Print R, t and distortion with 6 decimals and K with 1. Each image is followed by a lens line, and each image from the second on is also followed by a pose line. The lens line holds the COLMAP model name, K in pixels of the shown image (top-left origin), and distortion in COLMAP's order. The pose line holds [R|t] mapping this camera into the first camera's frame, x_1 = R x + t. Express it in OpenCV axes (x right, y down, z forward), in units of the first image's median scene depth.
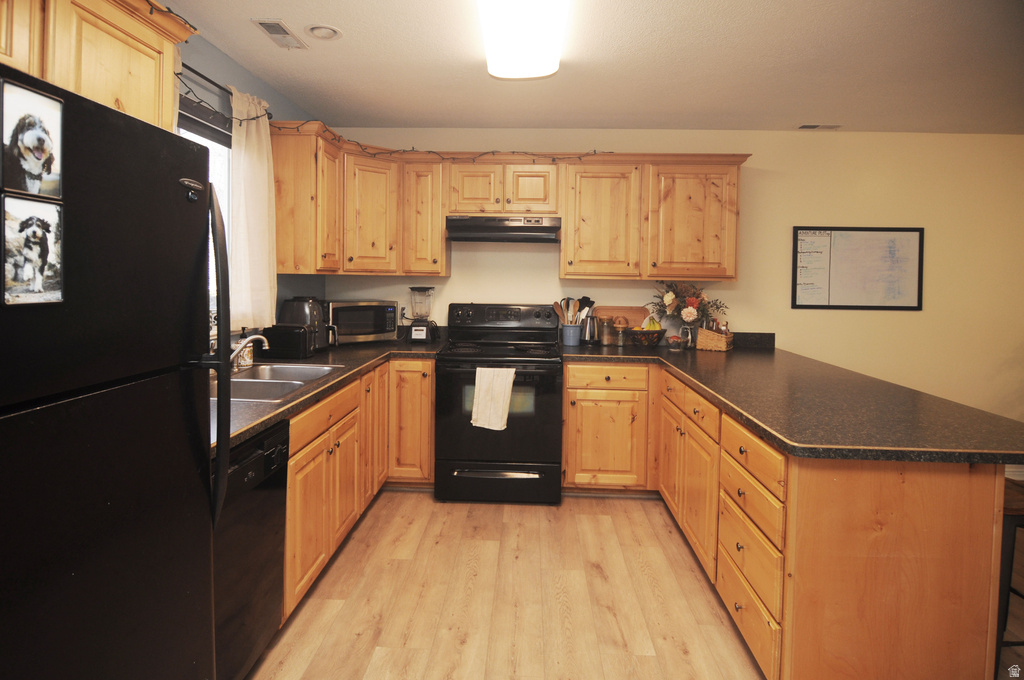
lens RADIAL K [[580.3, 0, 451.8], [0, 580.3, 317.9], [0, 0, 1]] dist [-0.001017, -0.001244]
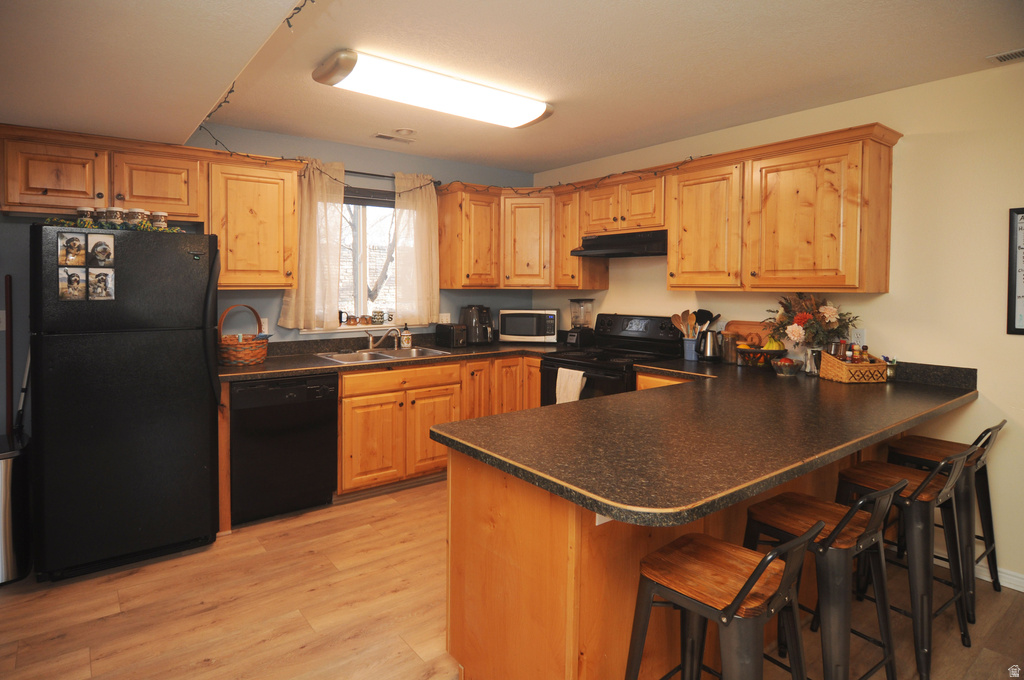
lens RADIAL K [[568.3, 0, 523.1], [0, 568.3, 334.3], [0, 0, 1]] dist [-0.006353, -0.003046]
pose [[0.646390, 0.051079, -0.761295, 0.783164], [-0.047832, 0.998507, 0.026383, -0.007228], [0.761506, 0.019361, 0.647868, 0.184937]]
